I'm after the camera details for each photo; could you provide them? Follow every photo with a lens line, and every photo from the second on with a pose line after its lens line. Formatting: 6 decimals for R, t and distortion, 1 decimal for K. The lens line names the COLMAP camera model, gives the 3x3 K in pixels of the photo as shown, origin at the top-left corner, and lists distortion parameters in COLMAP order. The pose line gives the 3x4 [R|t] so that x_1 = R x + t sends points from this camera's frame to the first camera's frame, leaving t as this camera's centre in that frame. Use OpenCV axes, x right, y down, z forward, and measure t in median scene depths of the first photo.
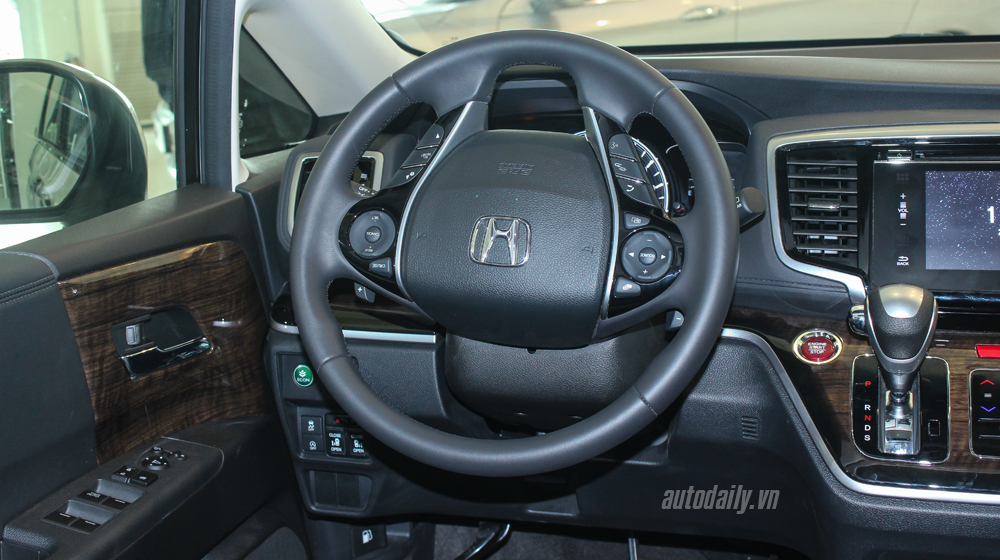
lens RADIAL K [[1432.0, 0, 500.0], [0, 1432.0, 280.0], [0, 0, 1]] dist [-0.182599, -0.016860]
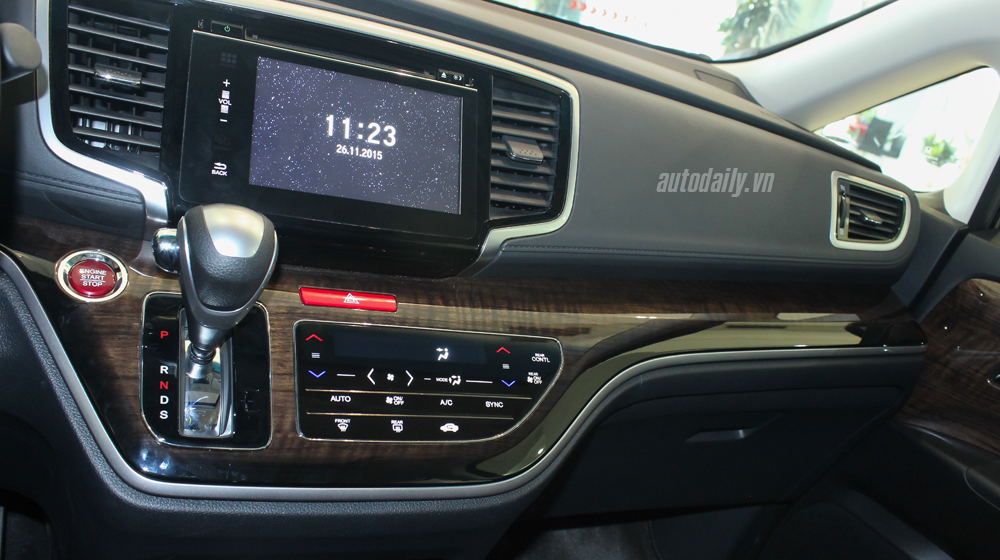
lens RADIAL K [[958.5, 0, 500.0], [0, 958.5, 280.0], [0, 0, 1]] dist [-0.085469, 0.003004]
pose [[0.732025, 0.045401, 0.679763, 0.051586], [-0.147570, 0.984655, 0.093151, -0.024410], [-0.665103, -0.168502, 0.727492, 0.514470]]
